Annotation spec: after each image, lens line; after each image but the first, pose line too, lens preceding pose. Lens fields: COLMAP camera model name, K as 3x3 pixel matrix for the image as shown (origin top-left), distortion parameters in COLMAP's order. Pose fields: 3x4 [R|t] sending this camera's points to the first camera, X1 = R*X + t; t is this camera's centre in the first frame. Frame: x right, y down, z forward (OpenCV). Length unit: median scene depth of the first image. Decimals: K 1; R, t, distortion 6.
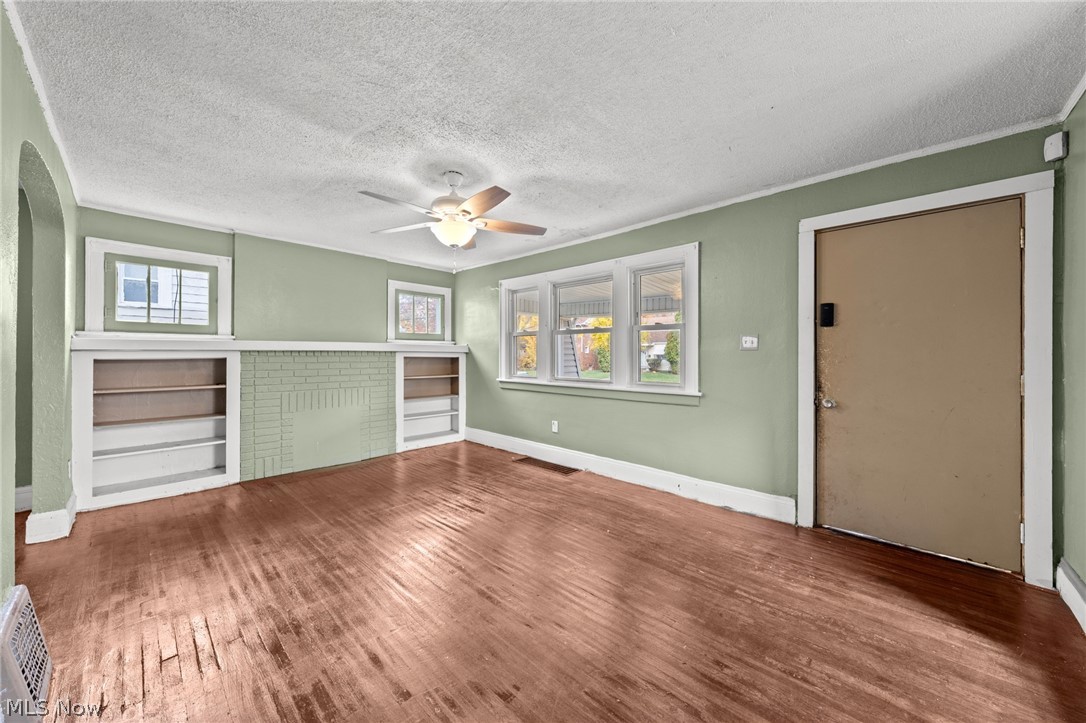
lens RADIAL K [[391.2, 0, 545.0], [0, 391.2, 355.5], [0, 0, 1]] dist [-0.000012, 0.000041]
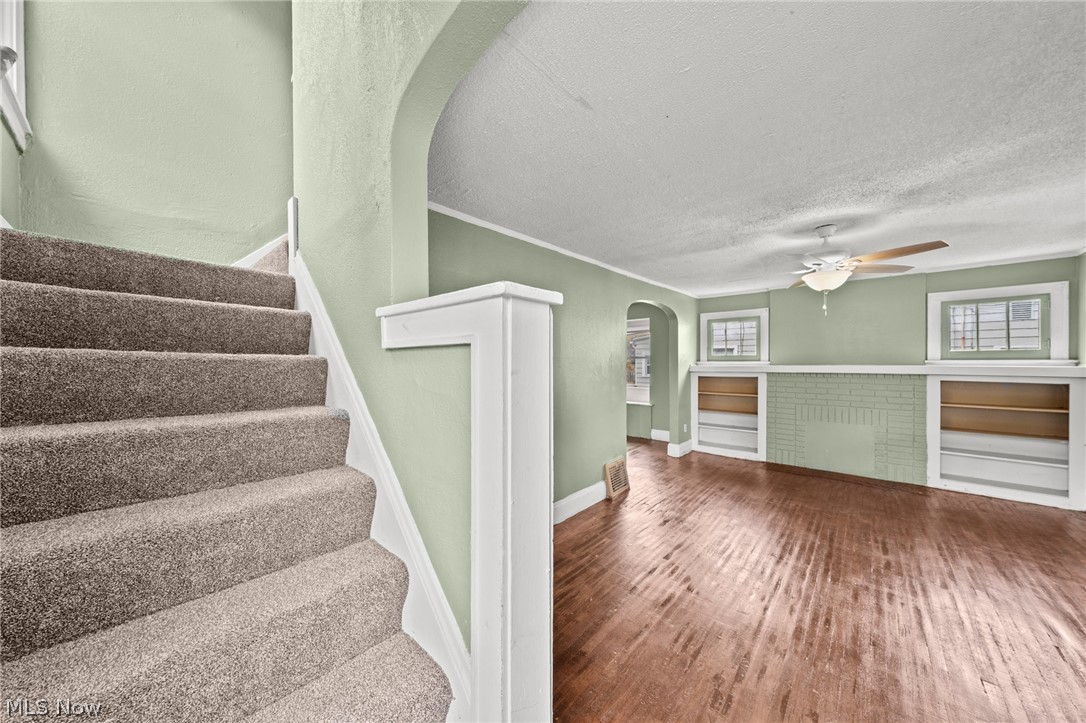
lens RADIAL K [[374.1, 0, 539.1], [0, 374.1, 358.7], [0, 0, 1]] dist [-0.000207, -0.000090]
pose [[0.022914, -0.004420, -0.999728, 0.601434], [0.005174, 0.999977, -0.004303, -0.061855], [0.999724, -0.005074, 0.022936, 0.112647]]
